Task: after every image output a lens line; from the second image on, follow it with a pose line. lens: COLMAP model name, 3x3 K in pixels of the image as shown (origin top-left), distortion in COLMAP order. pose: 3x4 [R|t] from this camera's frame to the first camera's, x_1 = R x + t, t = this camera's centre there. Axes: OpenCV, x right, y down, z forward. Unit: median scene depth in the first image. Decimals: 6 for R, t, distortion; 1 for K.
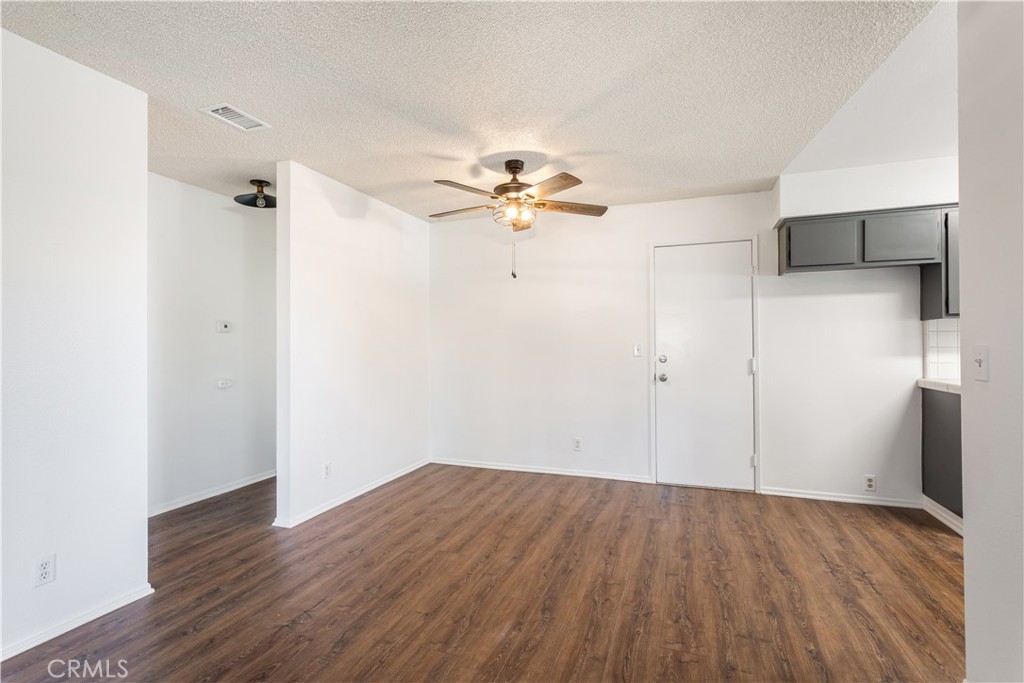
lens RADIAL K [[480.5, 0, 510.1], [0, 480.5, 342.1], [0, 0, 1]] dist [0.000603, 0.000750]
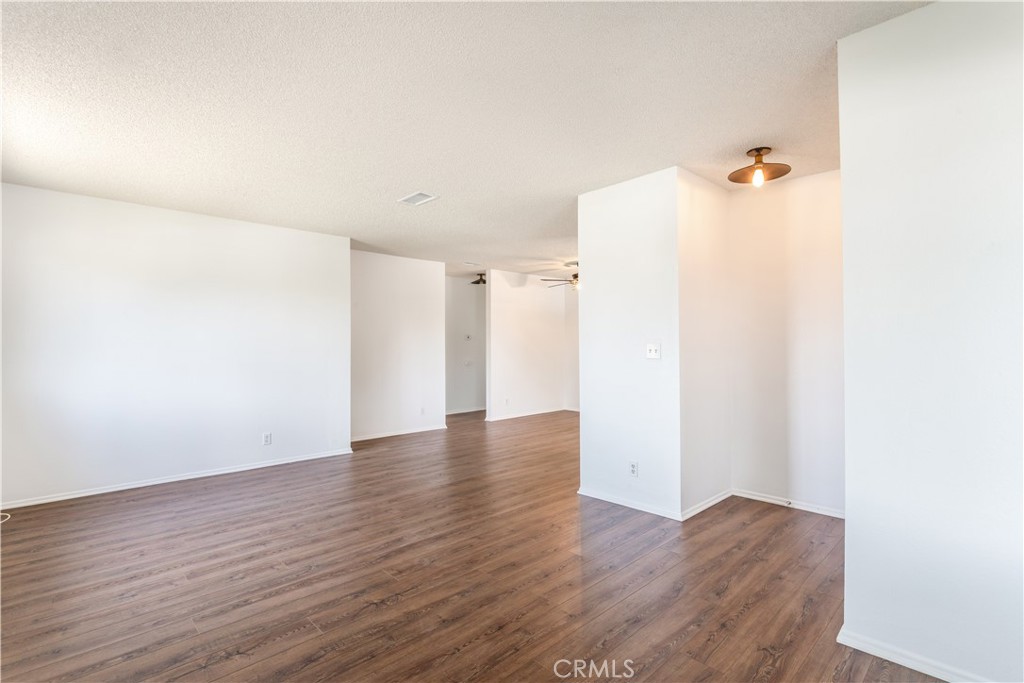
lens RADIAL K [[480.5, 0, 510.1], [0, 480.5, 342.1], [0, 0, 1]] dist [0.000603, 0.000750]
pose [[0.901327, -0.004744, -0.433113, 0.619106], [0.004692, 0.999988, -0.001190, -0.012699], [0.433114, -0.000960, 0.901339, -1.036314]]
